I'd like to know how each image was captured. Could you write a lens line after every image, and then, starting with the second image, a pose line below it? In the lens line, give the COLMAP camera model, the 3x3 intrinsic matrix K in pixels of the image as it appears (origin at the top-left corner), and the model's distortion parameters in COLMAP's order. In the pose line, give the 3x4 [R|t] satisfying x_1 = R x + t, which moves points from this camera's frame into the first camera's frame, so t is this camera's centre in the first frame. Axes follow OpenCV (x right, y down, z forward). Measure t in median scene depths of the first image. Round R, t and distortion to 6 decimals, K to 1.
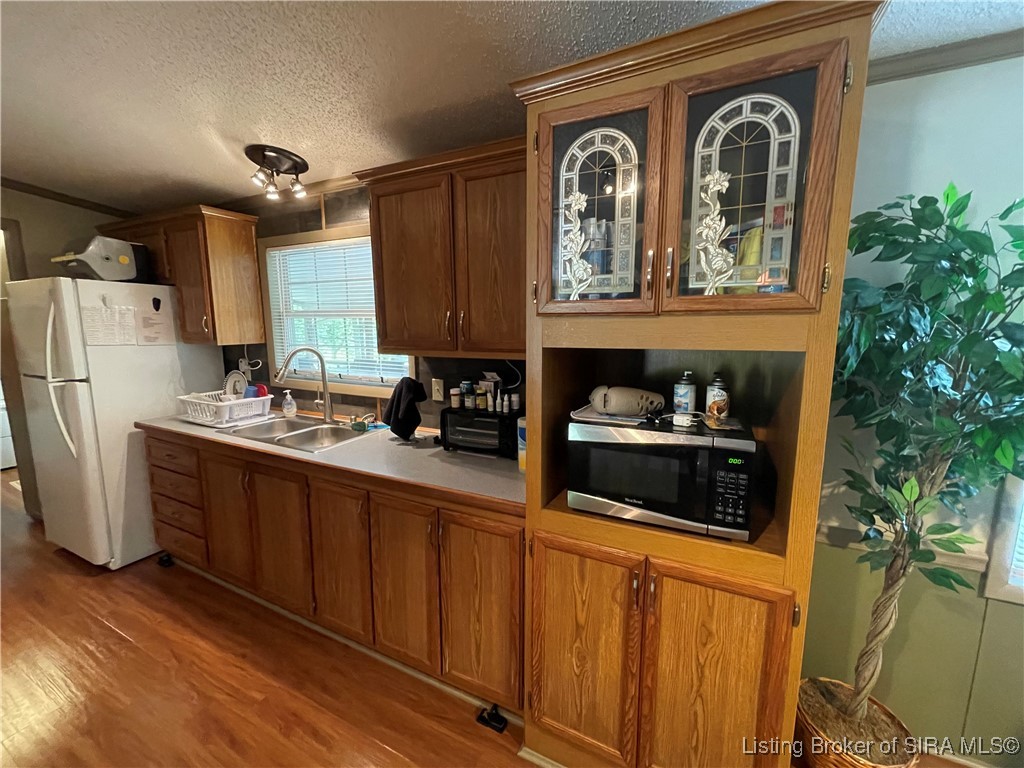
lens RADIAL K [[412.5, 0, 511.9], [0, 412.5, 381.2], [0, 0, 1]] dist [-0.001070, -0.000156]
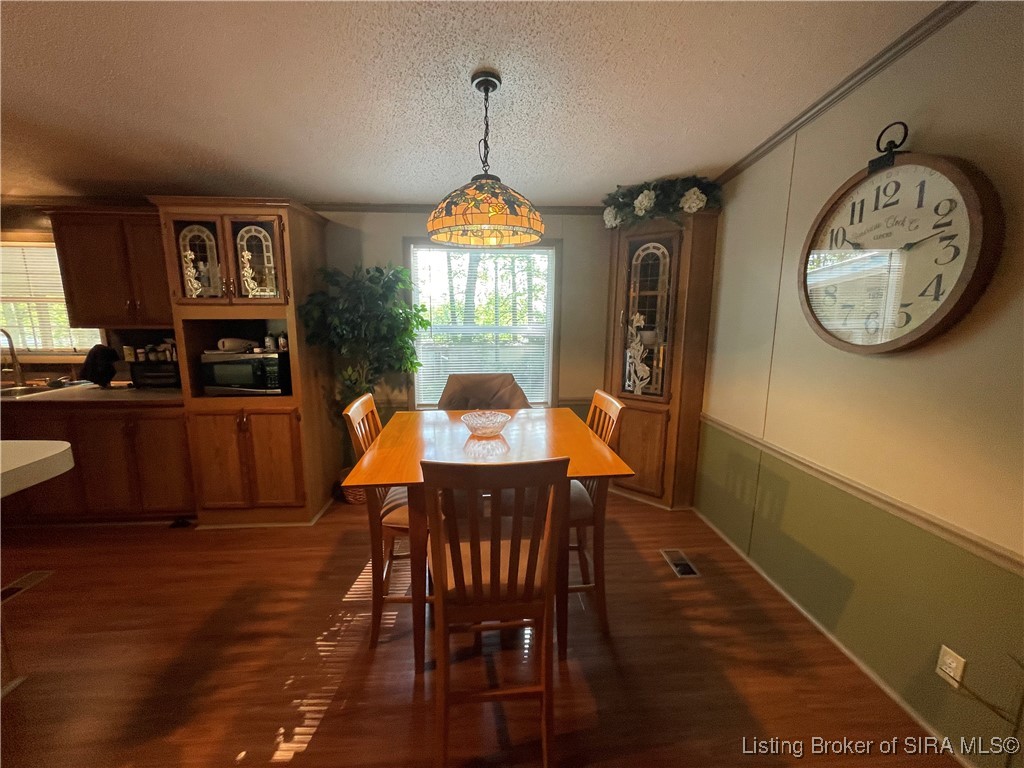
lens RADIAL K [[412.5, 0, 511.9], [0, 412.5, 381.2], [0, 0, 1]] dist [-0.001070, -0.000156]
pose [[0.864755, -0.071751, 0.497042, 0.466157], [0.060988, 0.997420, 0.037876, 0.260043], [-0.498477, -0.002440, 0.866899, -1.693924]]
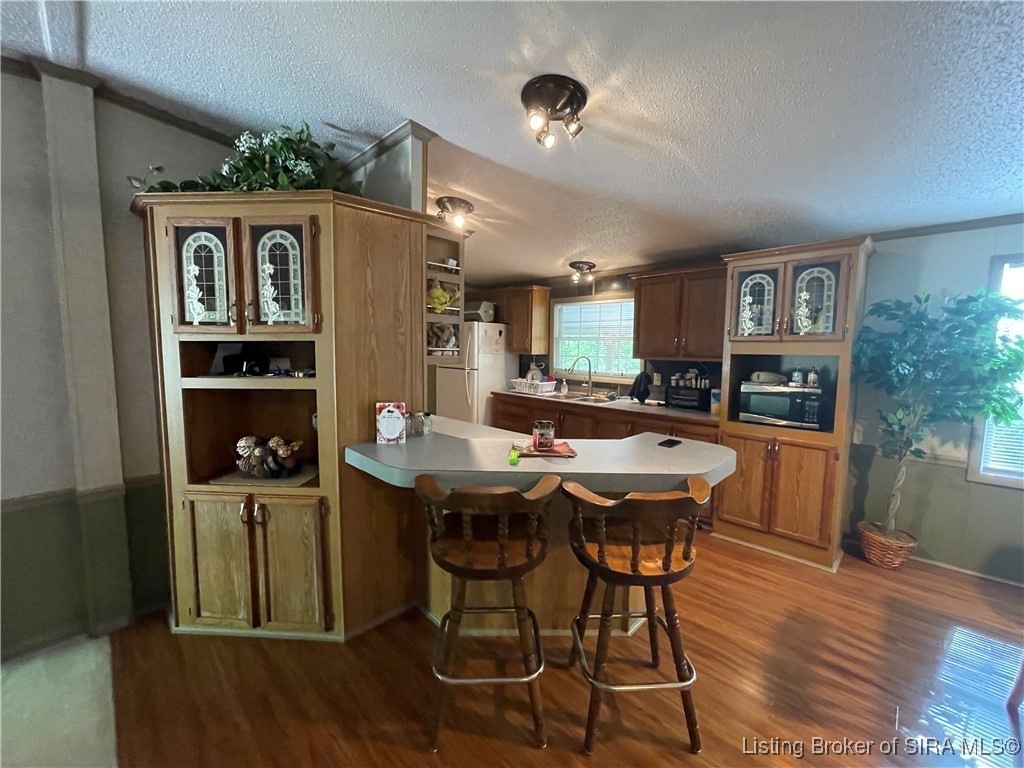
lens RADIAL K [[412.5, 0, 511.9], [0, 412.5, 381.2], [0, 0, 1]] dist [-0.001070, -0.000156]
pose [[0.949326, 0.039302, -0.311825, -0.399548], [-0.056196, 0.997388, -0.045374, 0.272234], [0.309228, 0.060598, 0.949055, -1.786739]]
